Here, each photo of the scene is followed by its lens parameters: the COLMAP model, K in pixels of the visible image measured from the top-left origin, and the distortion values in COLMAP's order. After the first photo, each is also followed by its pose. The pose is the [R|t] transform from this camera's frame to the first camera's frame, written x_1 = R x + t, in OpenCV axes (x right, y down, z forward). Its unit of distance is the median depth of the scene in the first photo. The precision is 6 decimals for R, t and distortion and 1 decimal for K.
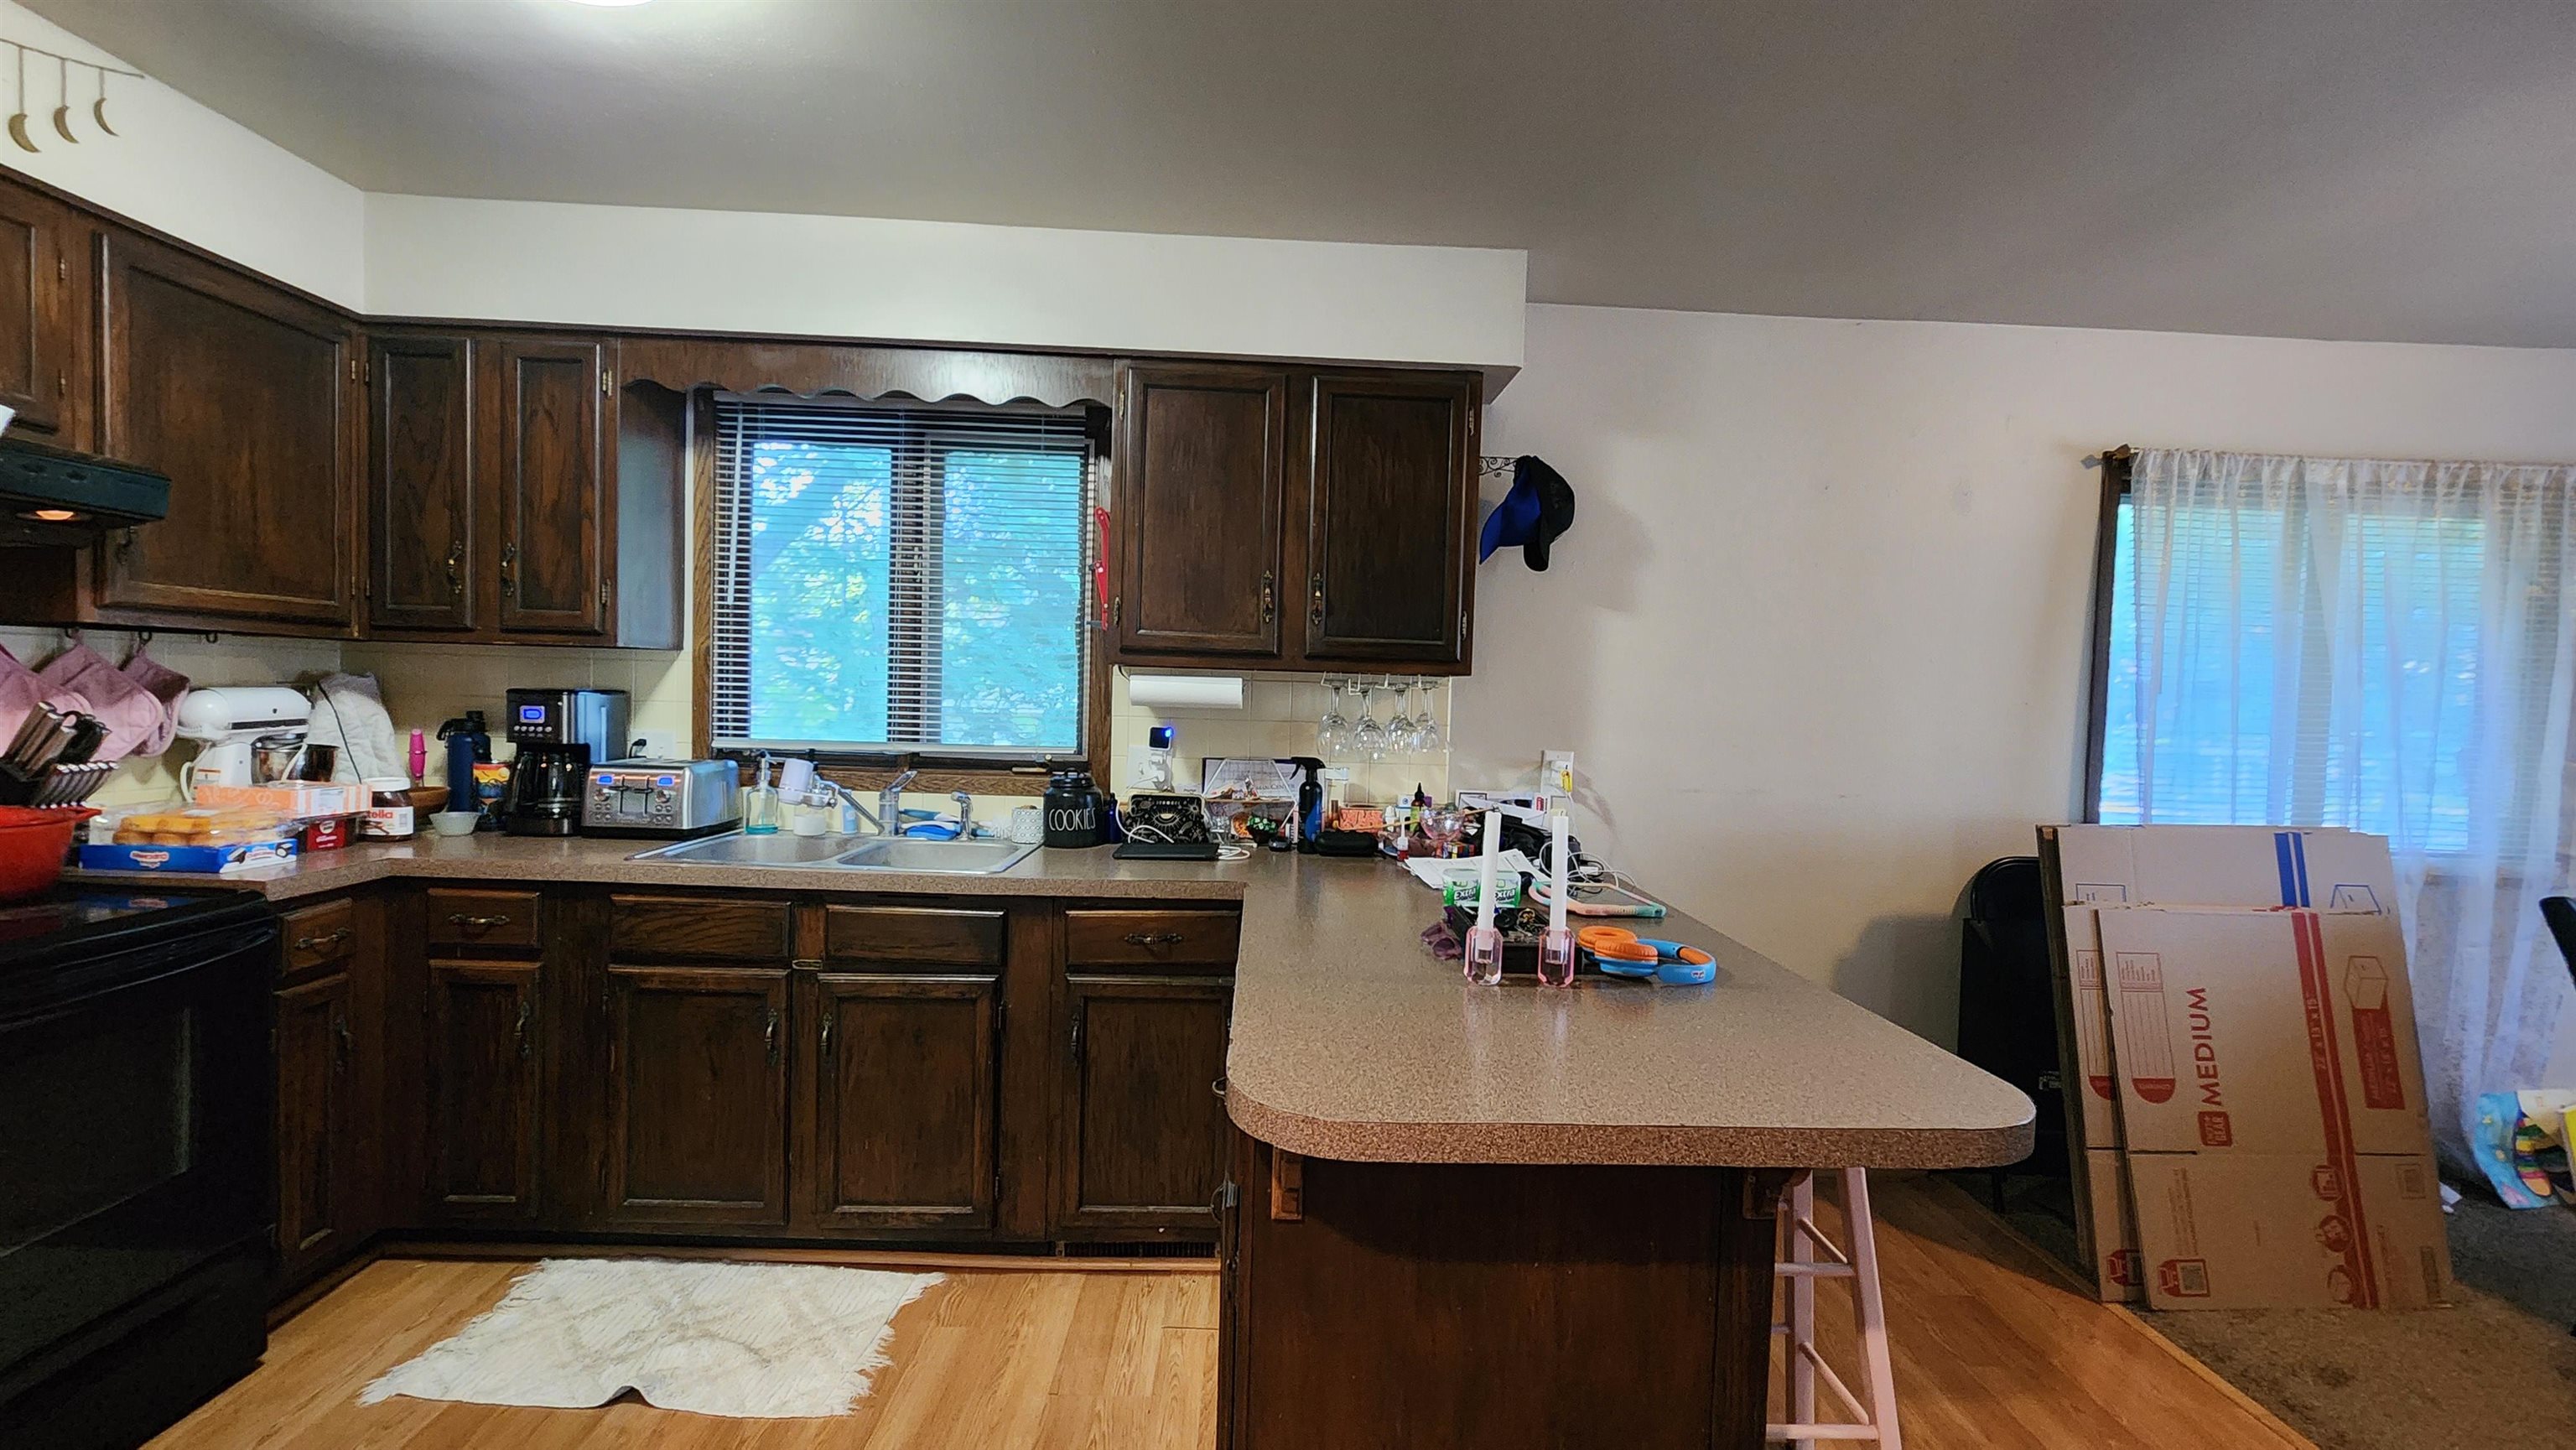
lens RADIAL K [[1058.7, 0, 1303.4], [0, 1058.7, 721.0], [0, 0, 1]] dist [-0.001417, 0.000932]
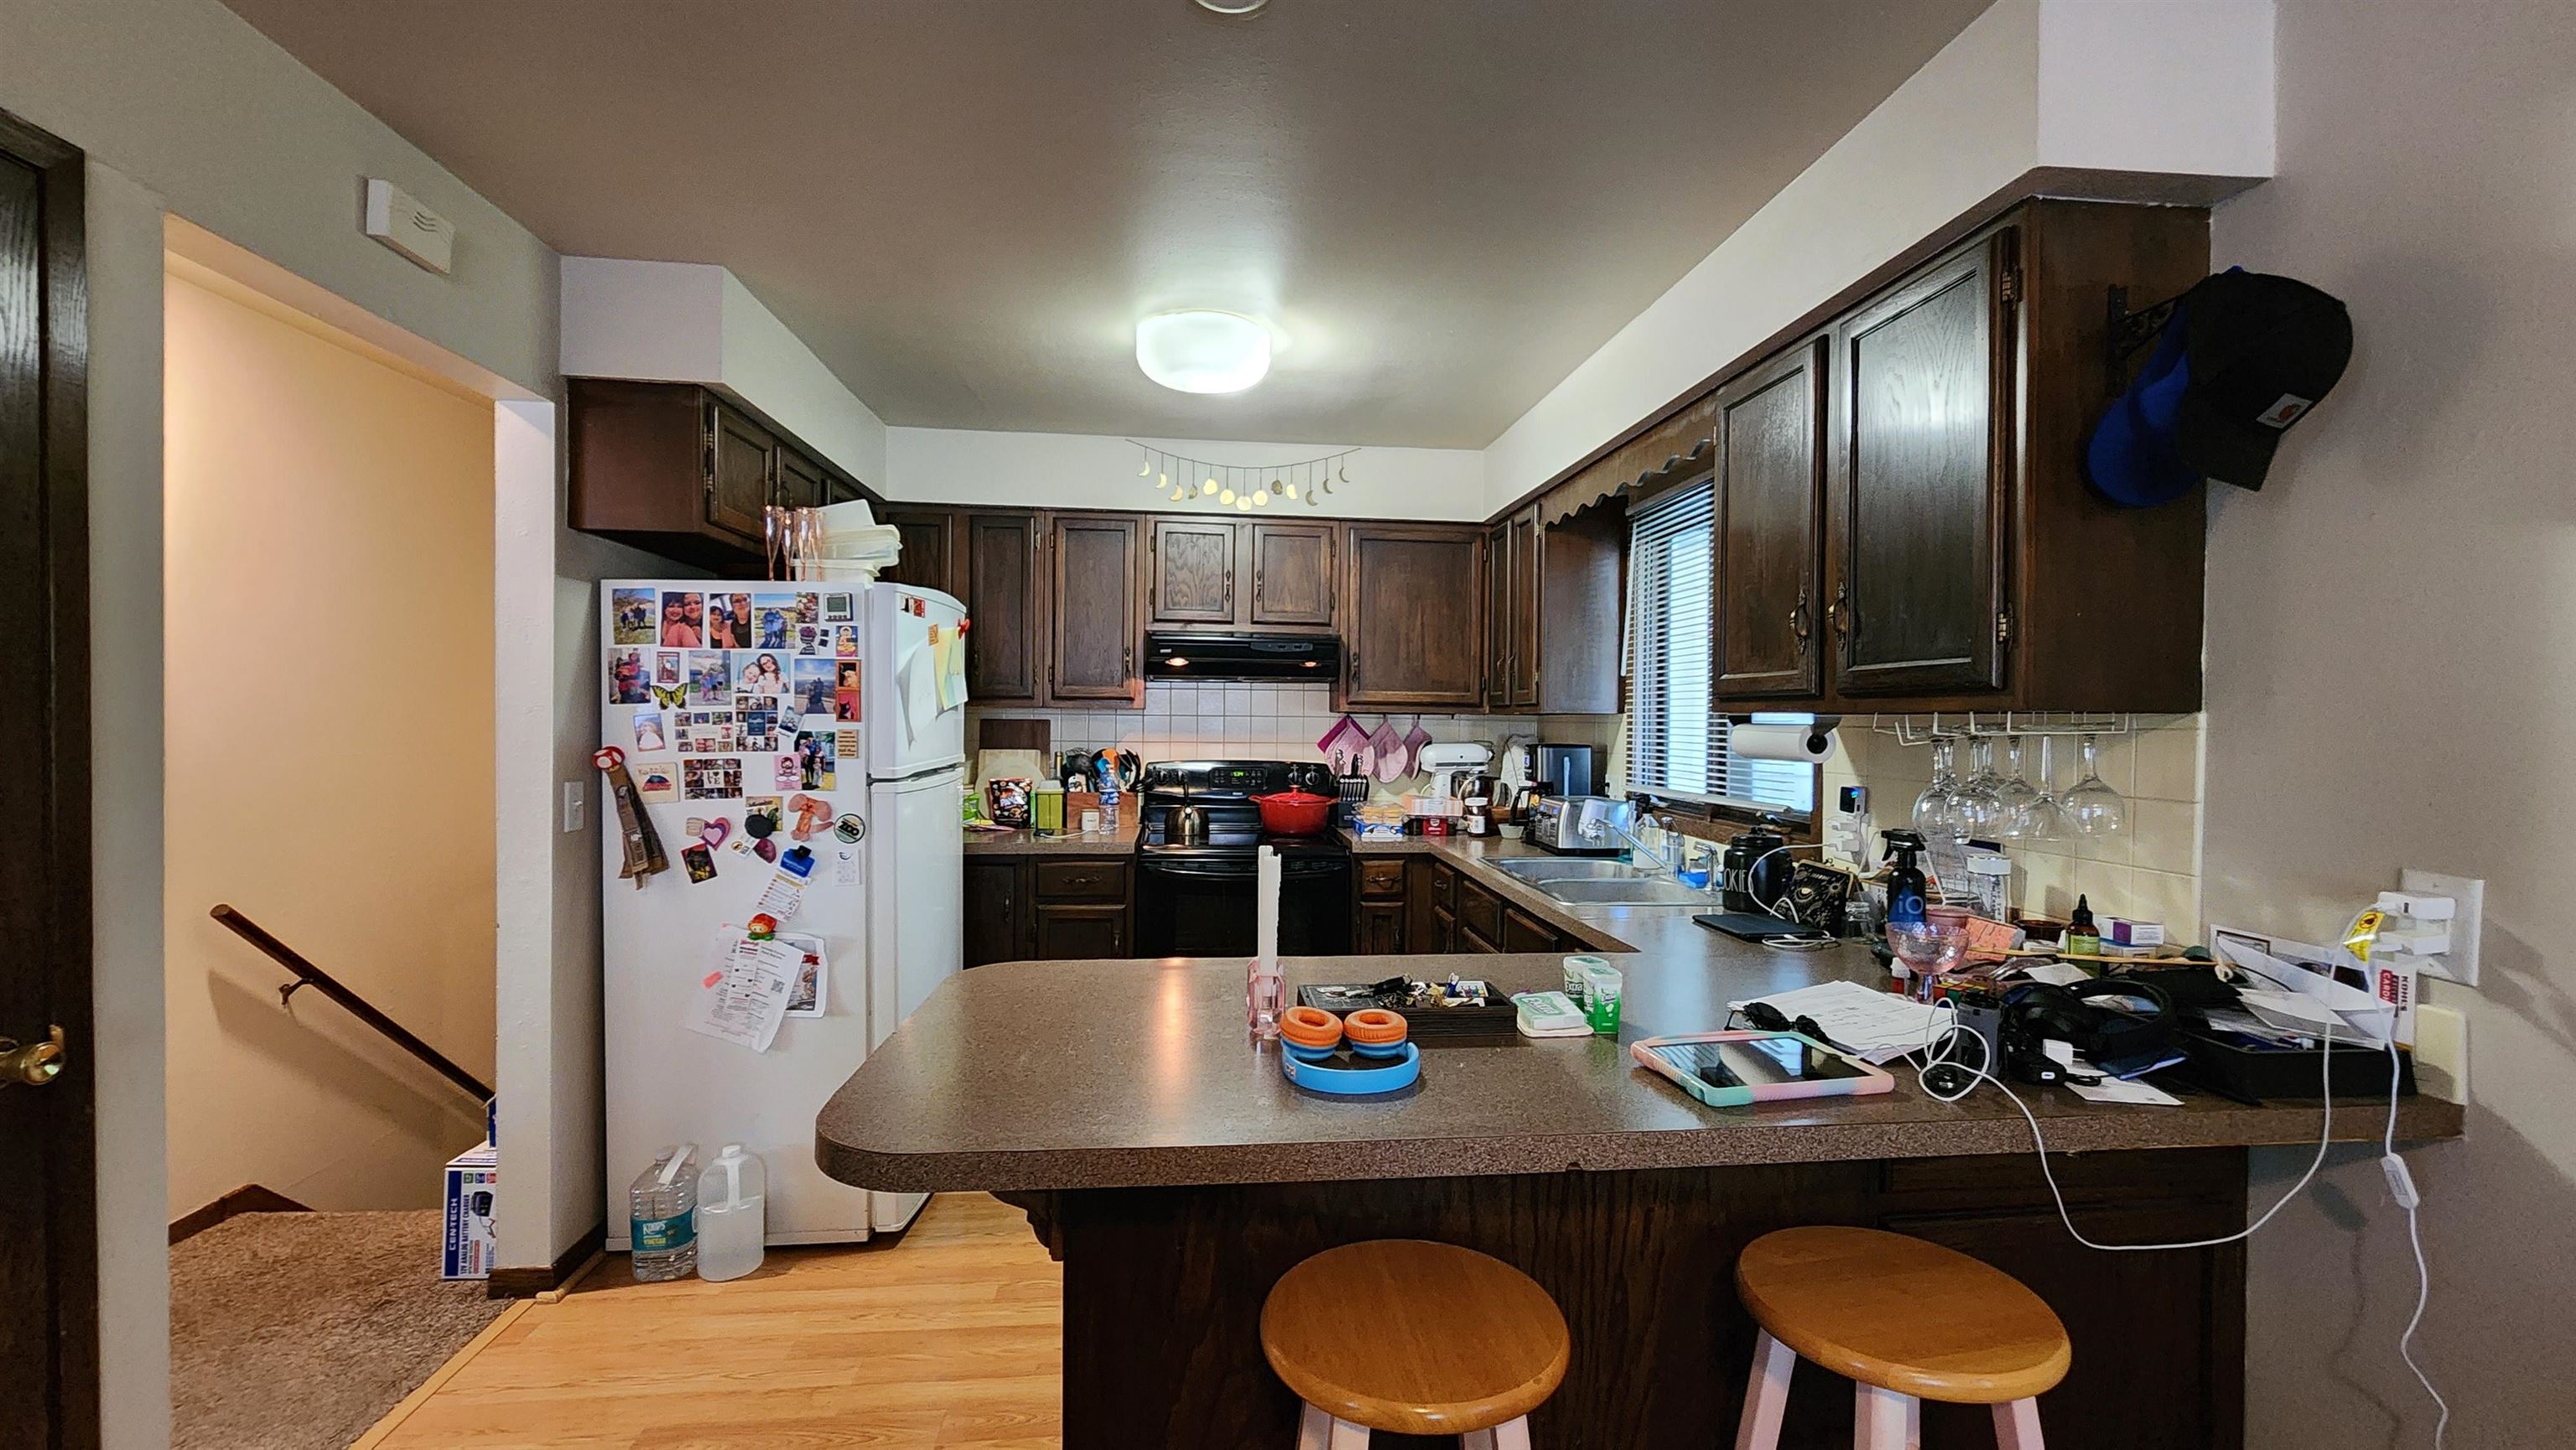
lens RADIAL K [[1058.7, 0, 1281.9], [0, 1058.7, 723.6], [0, 0, 1]] dist [-0.001417, 0.000932]
pose [[0.065762, -0.027197, -0.997465, 0.751911], [-0.040478, 0.998733, -0.029900, -0.000389], [0.997014, 0.042341, 0.064577, 0.580761]]
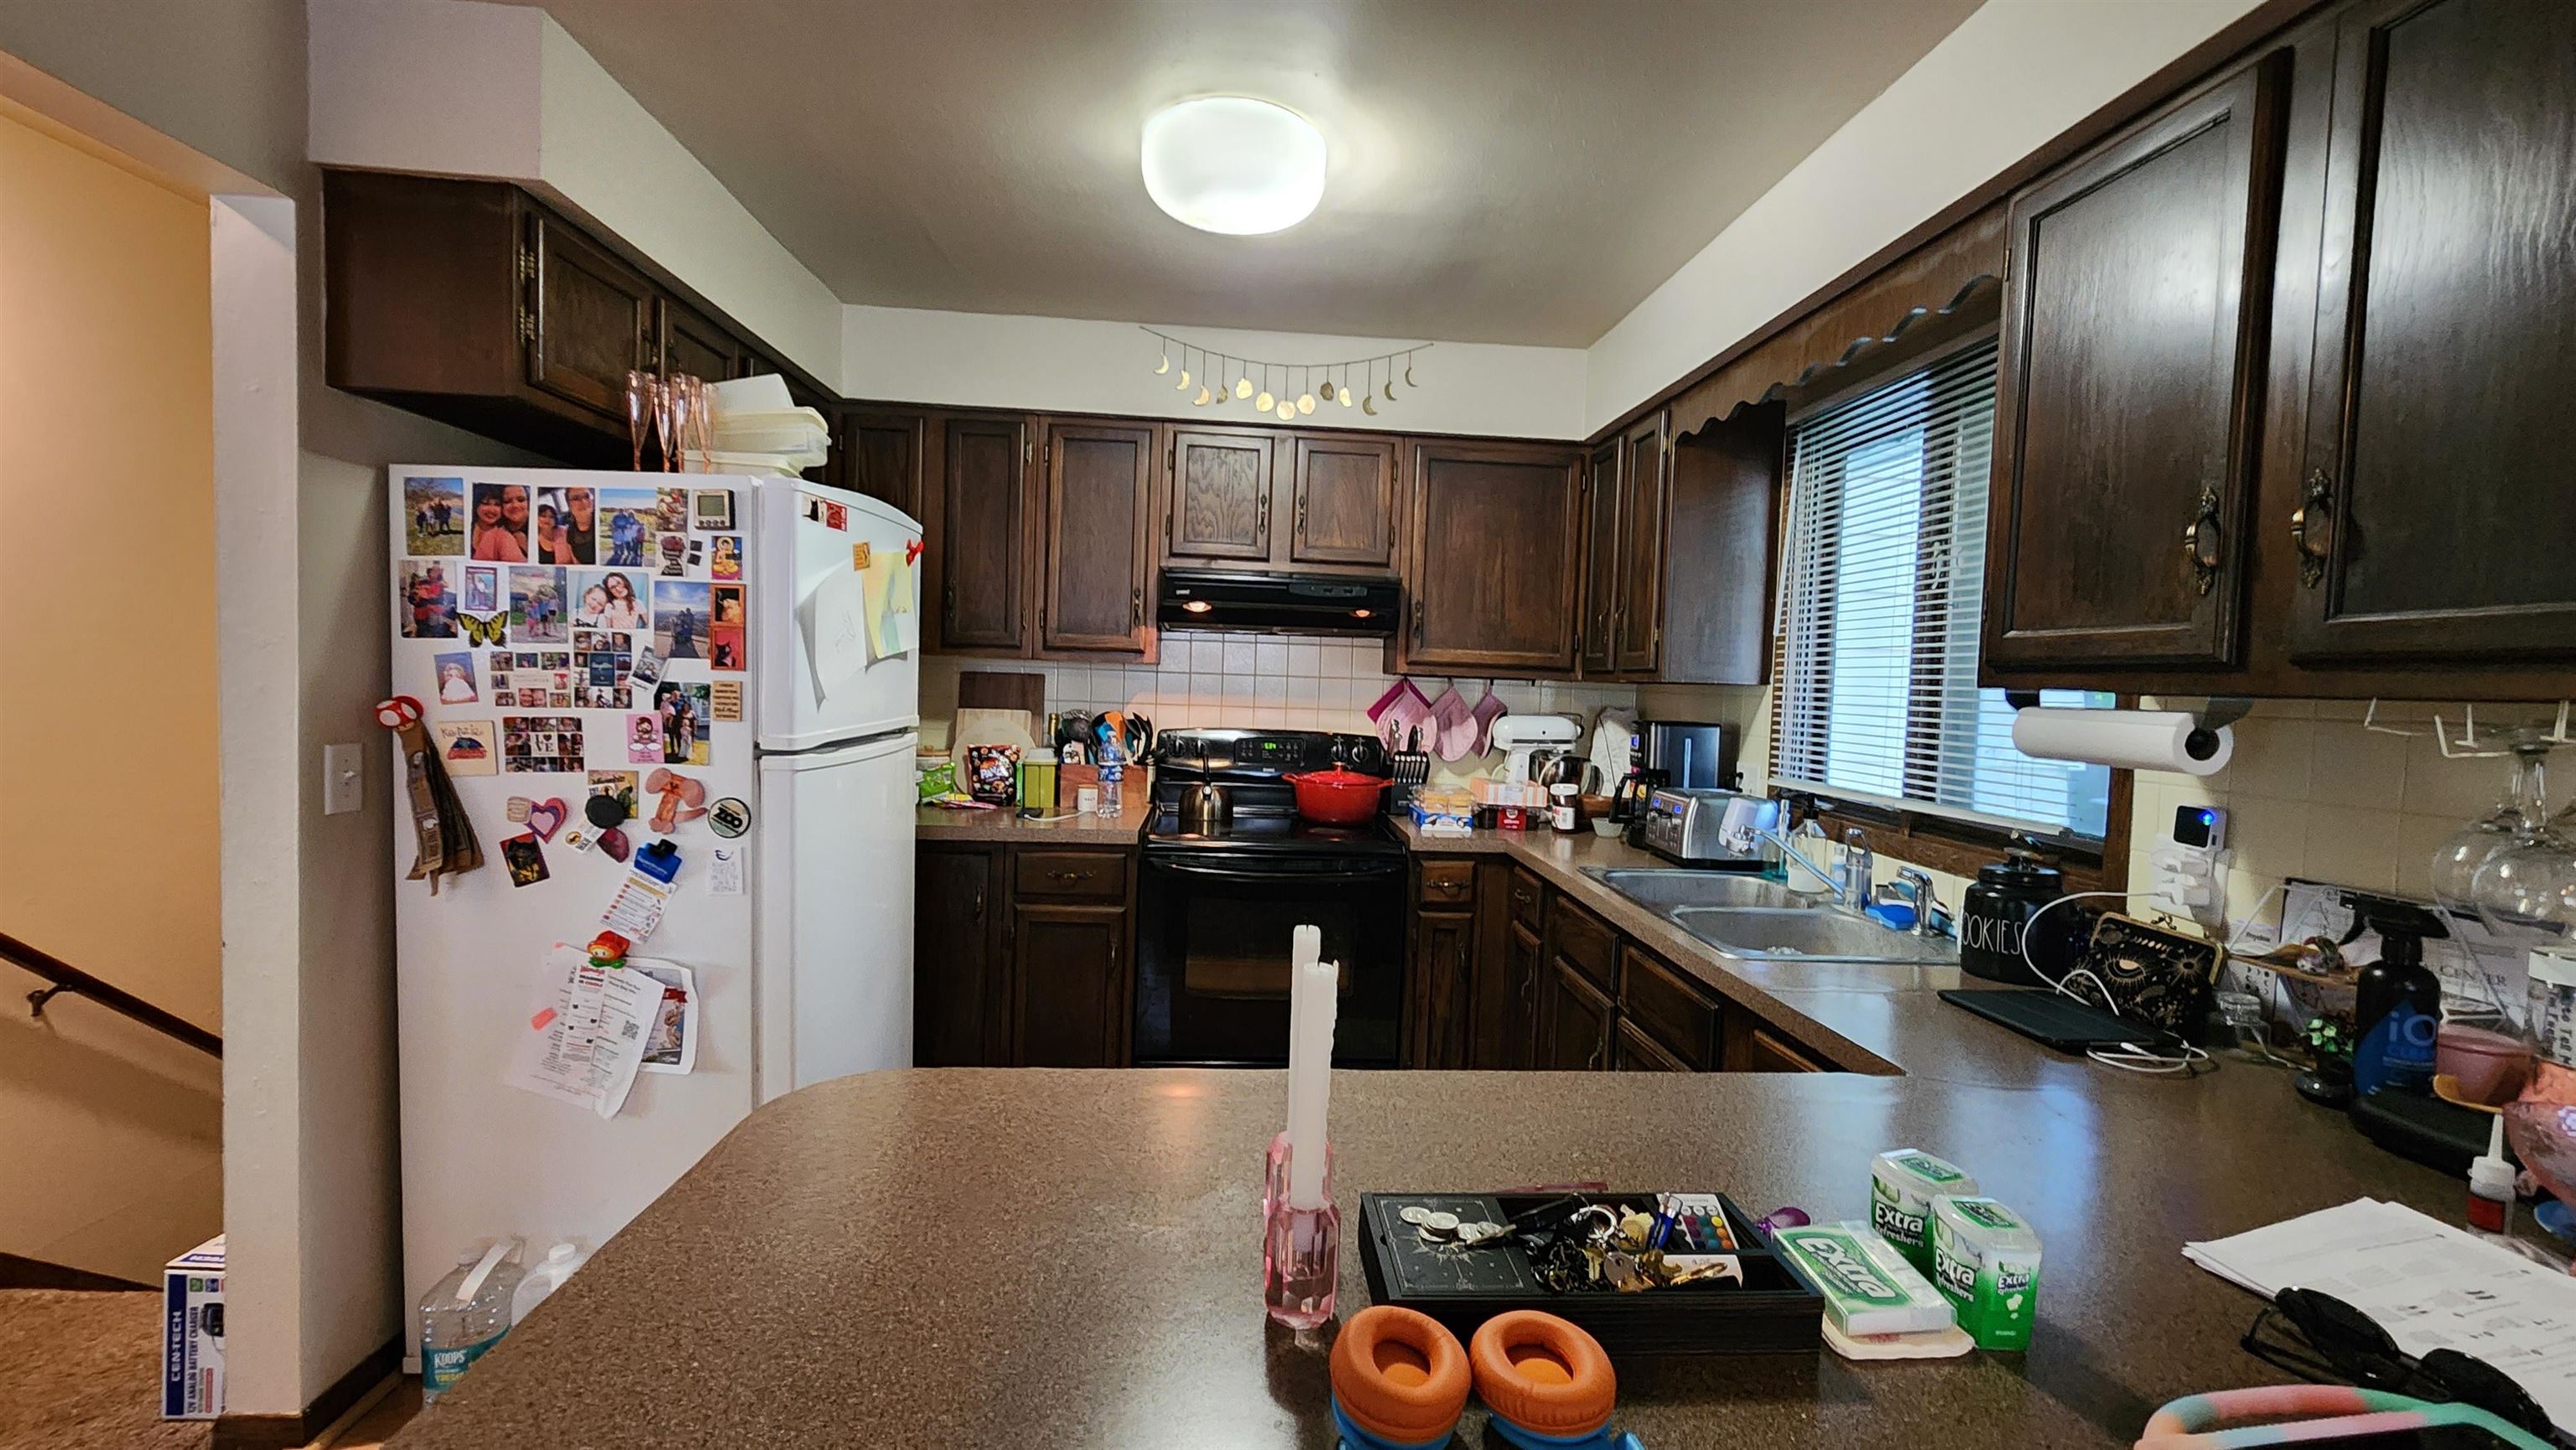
lens RADIAL K [[1058.7, 0, 1284.0], [0, 1058.7, 720.9], [0, 0, 1]] dist [-0.001417, 0.000932]
pose [[0.033243, 0.008826, -0.999408, 0.443044], [-0.066492, 0.997765, 0.006600, -0.011627], [0.997233, 0.066233, 0.033755, 0.592911]]
